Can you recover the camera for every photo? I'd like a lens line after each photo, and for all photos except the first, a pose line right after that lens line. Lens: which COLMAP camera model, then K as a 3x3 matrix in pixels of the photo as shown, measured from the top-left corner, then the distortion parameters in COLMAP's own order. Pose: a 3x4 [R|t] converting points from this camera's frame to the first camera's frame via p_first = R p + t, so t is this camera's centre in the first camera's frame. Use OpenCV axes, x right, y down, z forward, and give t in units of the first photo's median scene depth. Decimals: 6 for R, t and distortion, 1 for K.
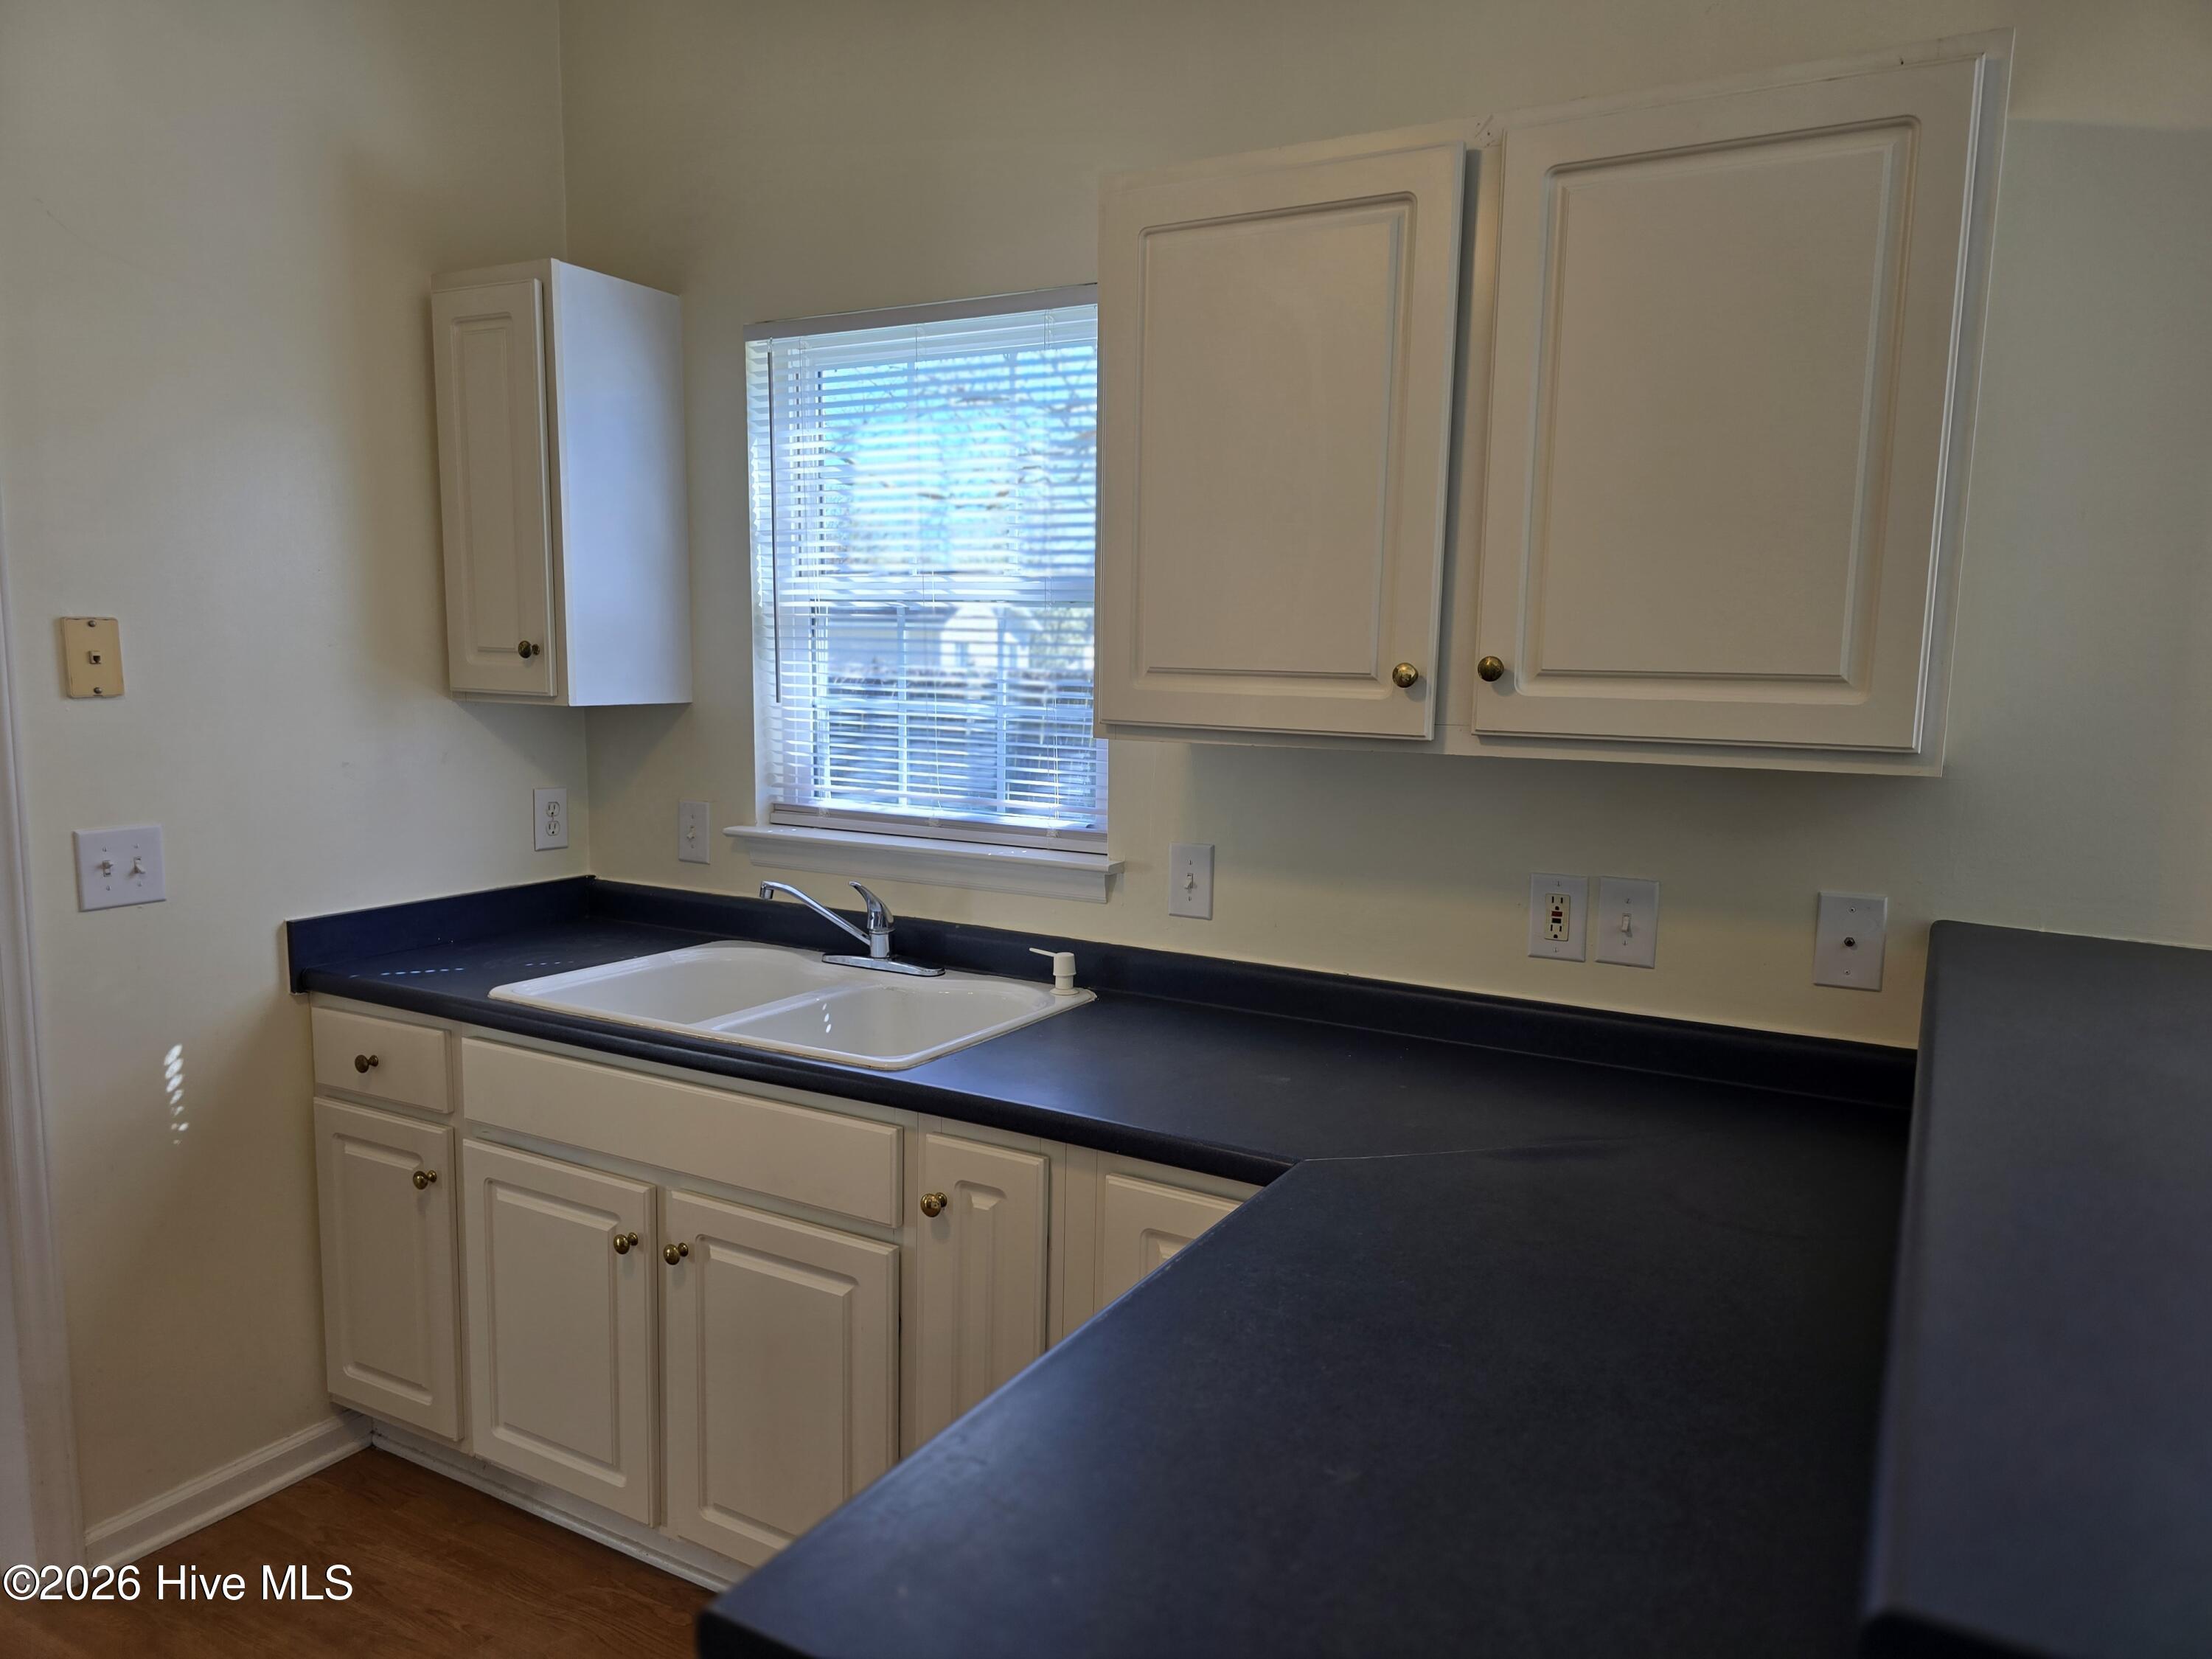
lens RADIAL K [[1483.6, 0, 1104.7], [0, 1483.6, 840.2], [0, 0, 1]] dist [0.045295, -0.031202]
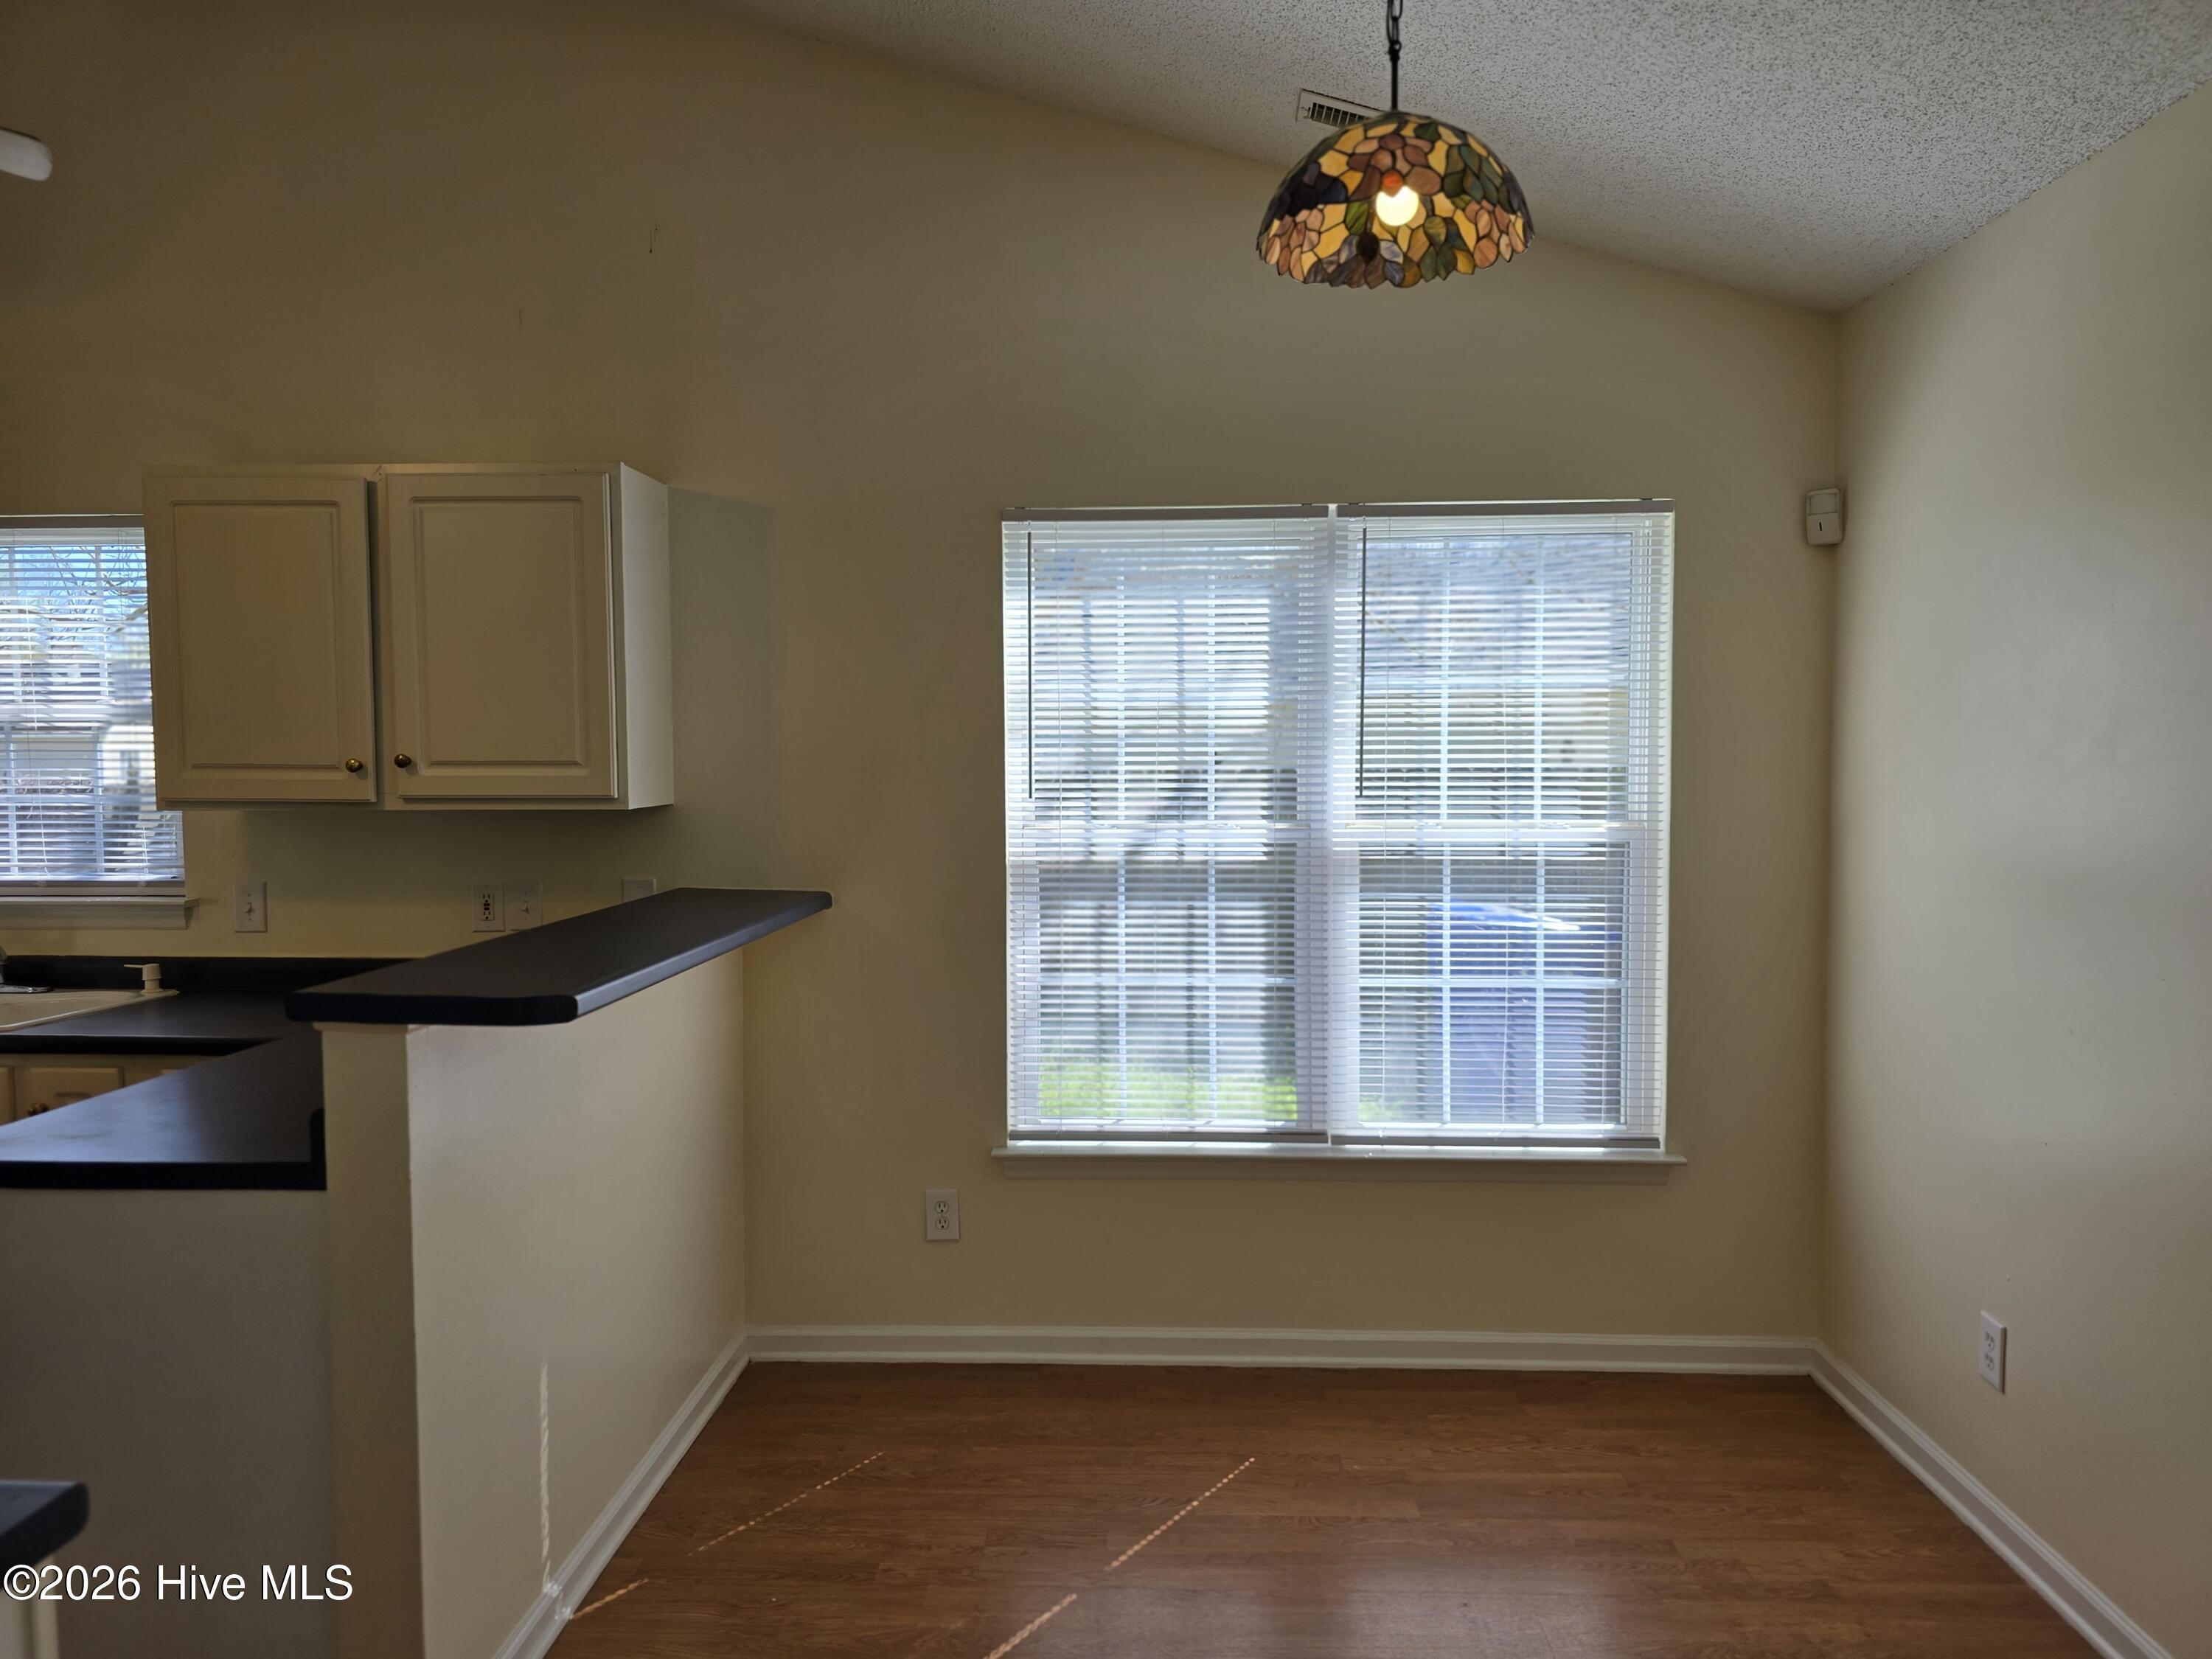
lens RADIAL K [[1483.6, 0, 1113.6], [0, 1483.6, 809.0], [0, 0, 1]] dist [0.045295, -0.031202]
pose [[0.893050, -0.034239, 0.448653, 0.160909], [0.074227, 0.994650, -0.071843, 0.102485], [-0.443793, 0.097461, 0.890814, -0.739889]]
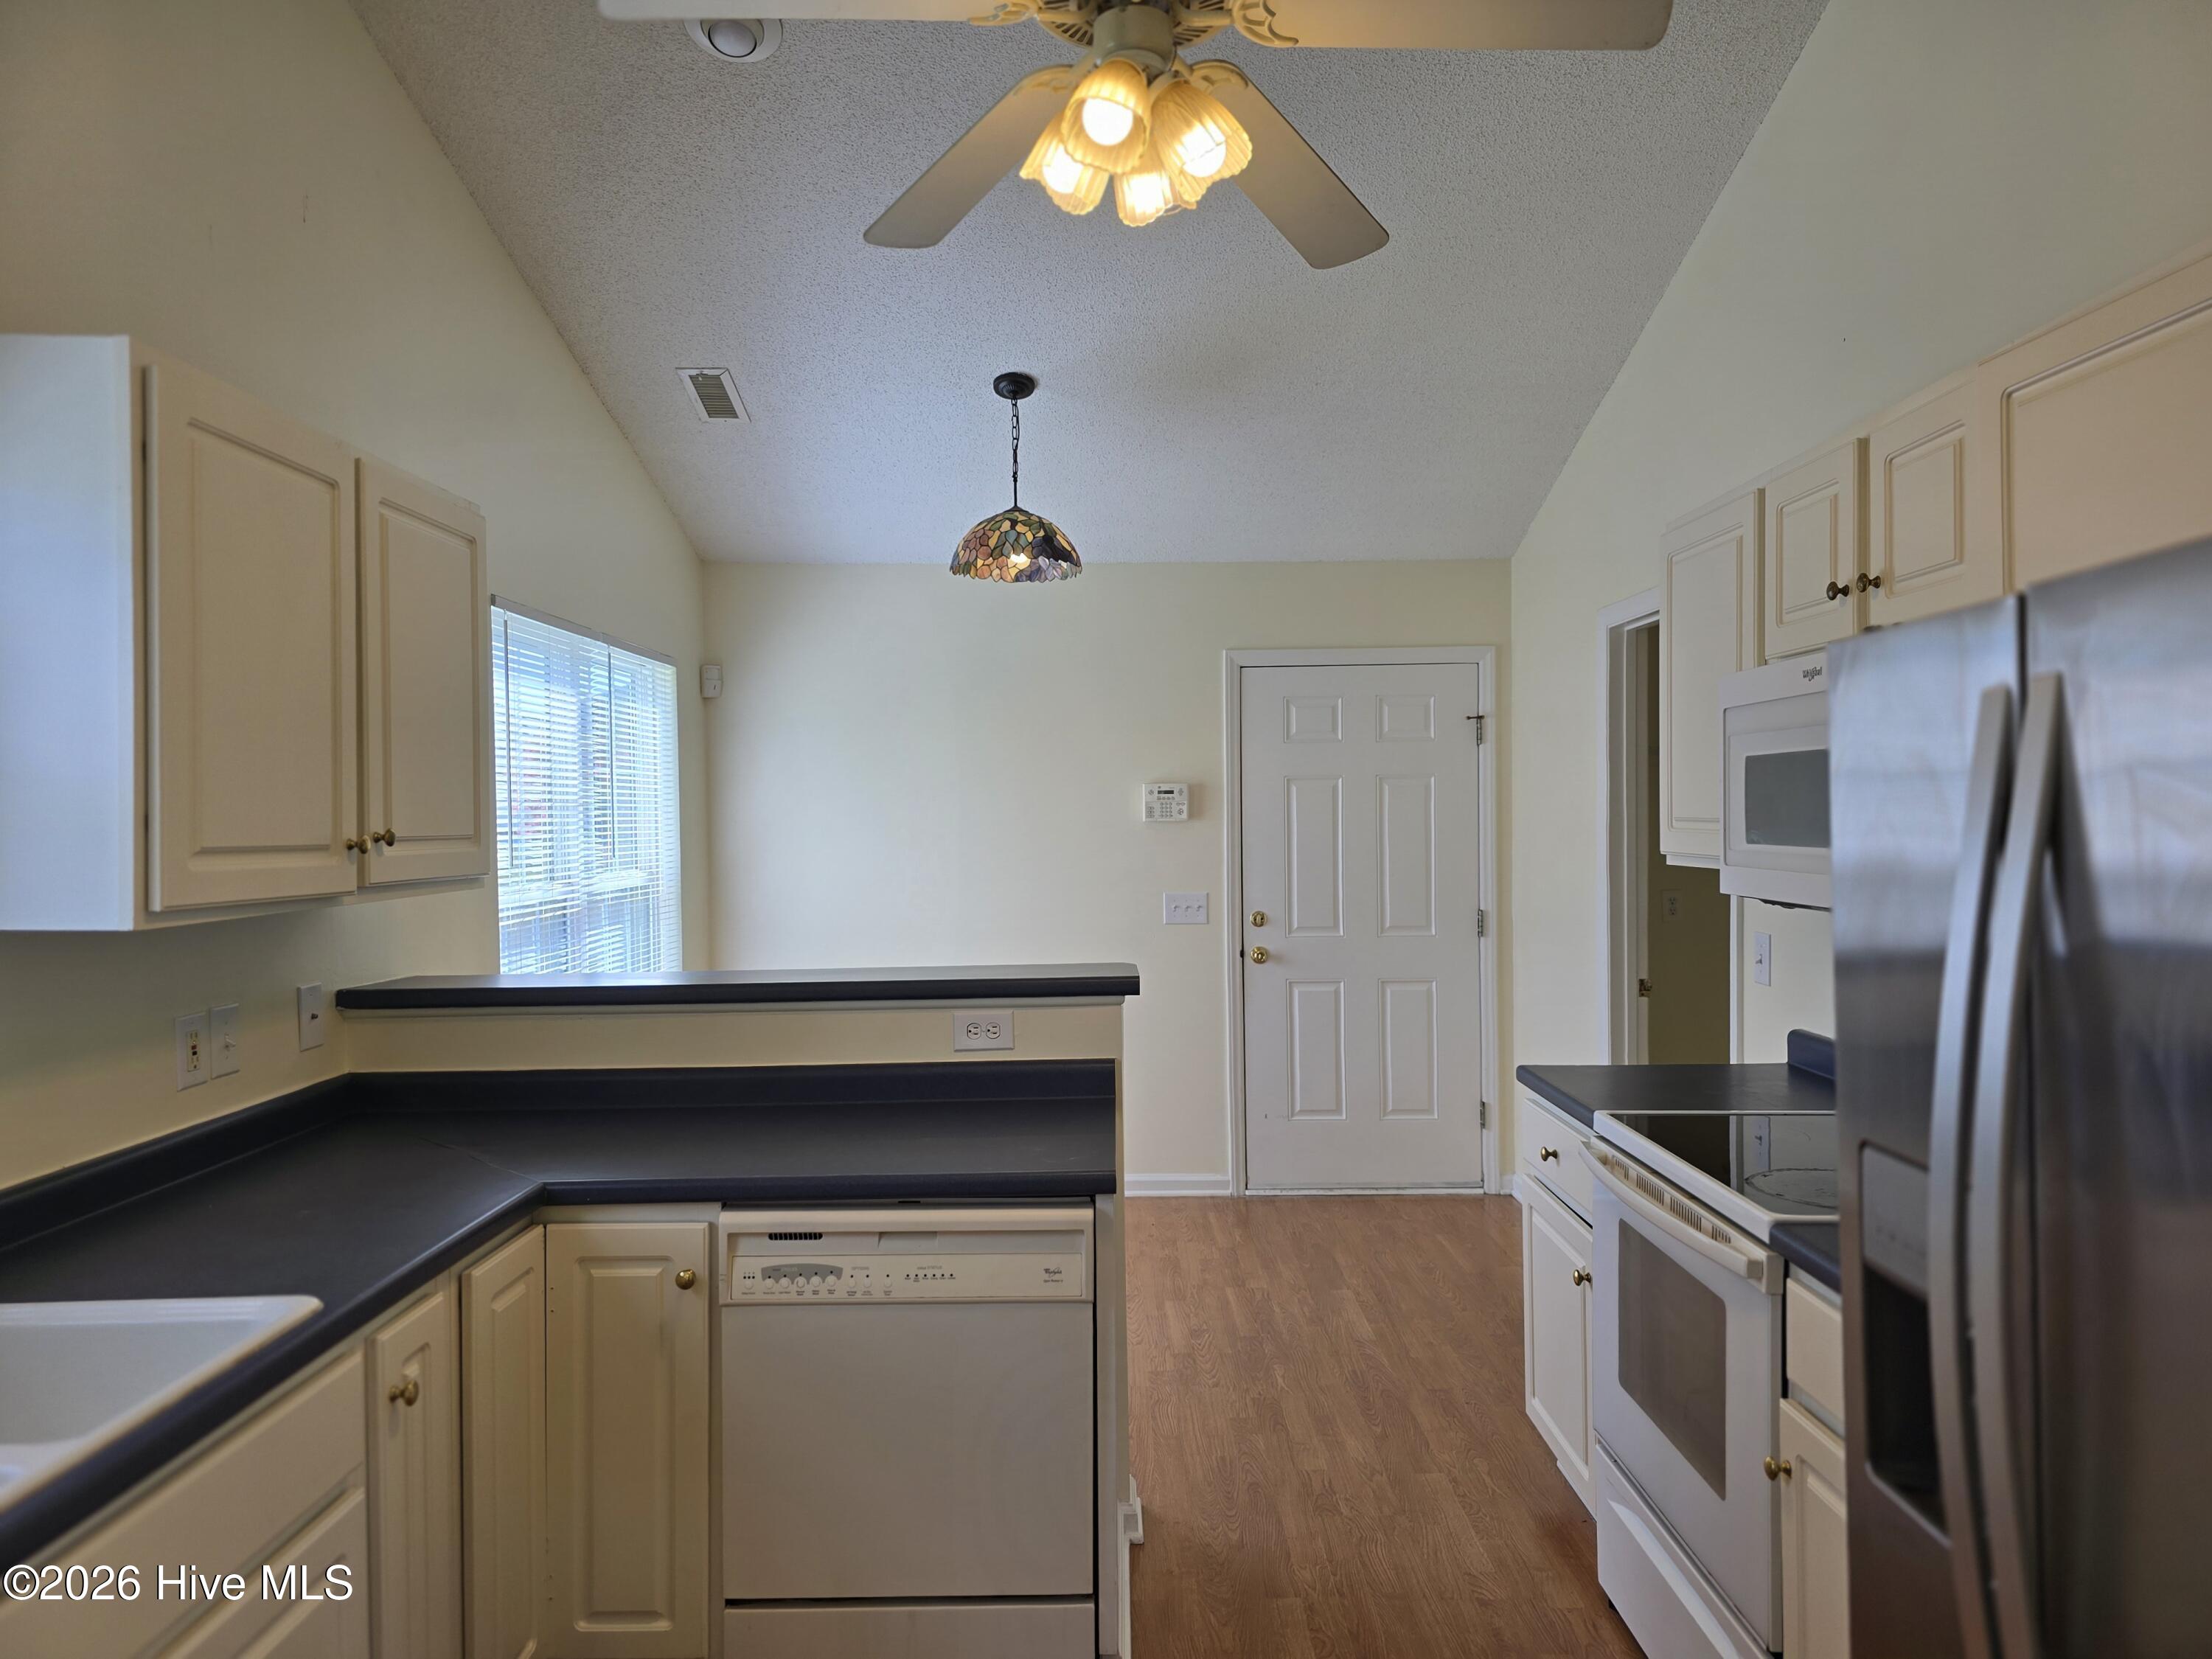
lens RADIAL K [[1483.6, 0, 1113.1], [0, 1483.6, 821.7], [0, 0, 1]] dist [0.045295, -0.031202]
pose [[-0.485589, -0.015194, 0.874055, -0.952036], [0.116203, 0.989854, 0.081765, -0.122428], [-0.866429, 0.141272, -0.478897, 0.799862]]
